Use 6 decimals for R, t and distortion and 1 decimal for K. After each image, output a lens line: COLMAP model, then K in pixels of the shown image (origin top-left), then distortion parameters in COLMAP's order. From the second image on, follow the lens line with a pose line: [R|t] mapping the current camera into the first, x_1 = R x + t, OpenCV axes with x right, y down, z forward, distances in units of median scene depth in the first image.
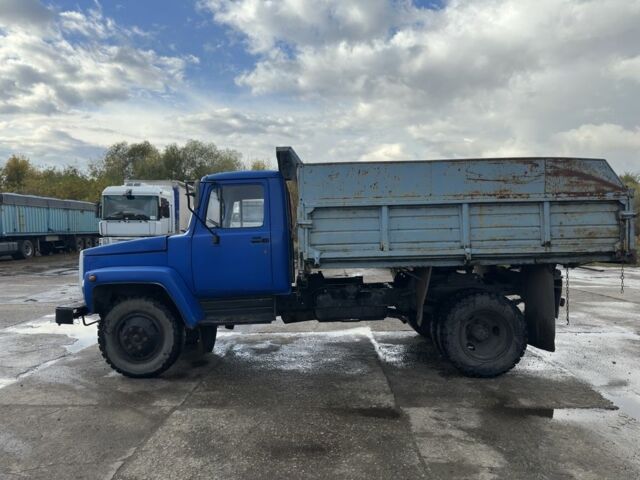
lens RADIAL K [[481.0, 0, 318.6], [0, 481.0, 240.0], [0, 0, 1]] dist [0.006161, -0.020965]
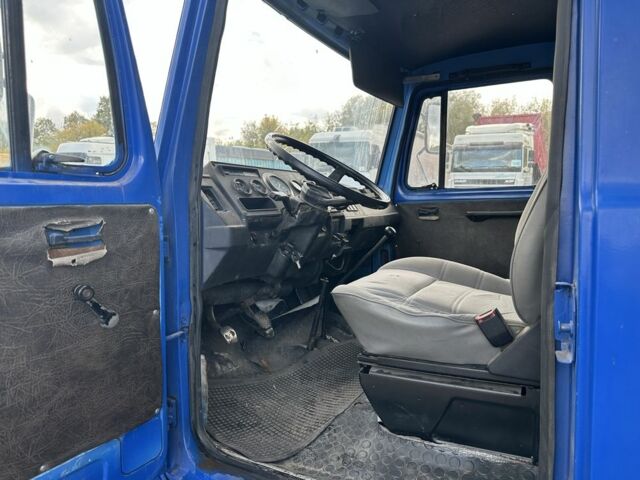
lens RADIAL K [[481.0, 0, 316.7], [0, 481.0, 242.4], [0, 0, 1]] dist [0.006161, -0.020965]
pose [[0.886760, 0.059381, -0.458400, -0.108852], [-0.012719, 0.994473, 0.104219, -0.022760], [0.462055, -0.086586, 0.882614, 0.852644]]
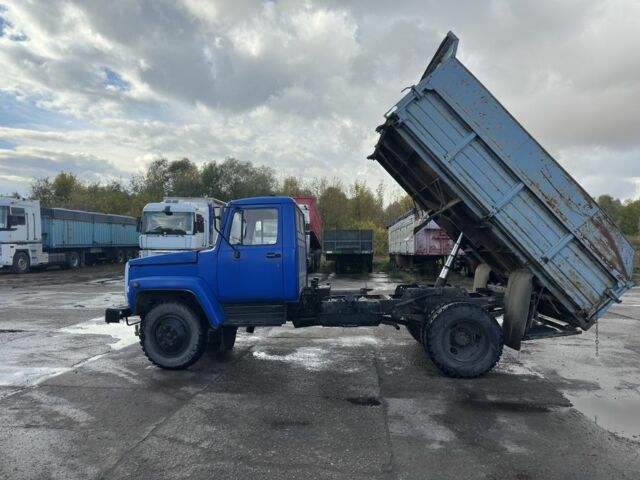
lens RADIAL K [[481.0, 0, 320.7], [0, 481.0, 224.9], [0, 0, 1]] dist [0.006161, -0.020965]
pose [[0.997757, 0.009500, -0.066266, 0.070571], [-0.013611, 0.997992, -0.061868, -0.003844], [0.065545, 0.062631, 0.995882, -0.178334]]
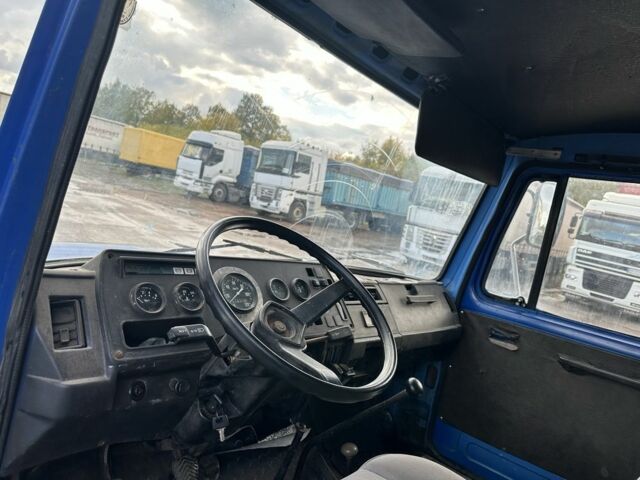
lens RADIAL K [[481.0, 0, 302.2], [0, 481.0, 227.7], [0, 0, 1]] dist [0.006161, -0.020965]
pose [[0.722002, 0.210424, -0.659117, -0.124587], [-0.221165, 0.972841, 0.068315, -0.063167], [0.655591, 0.096450, 0.748931, 0.957694]]
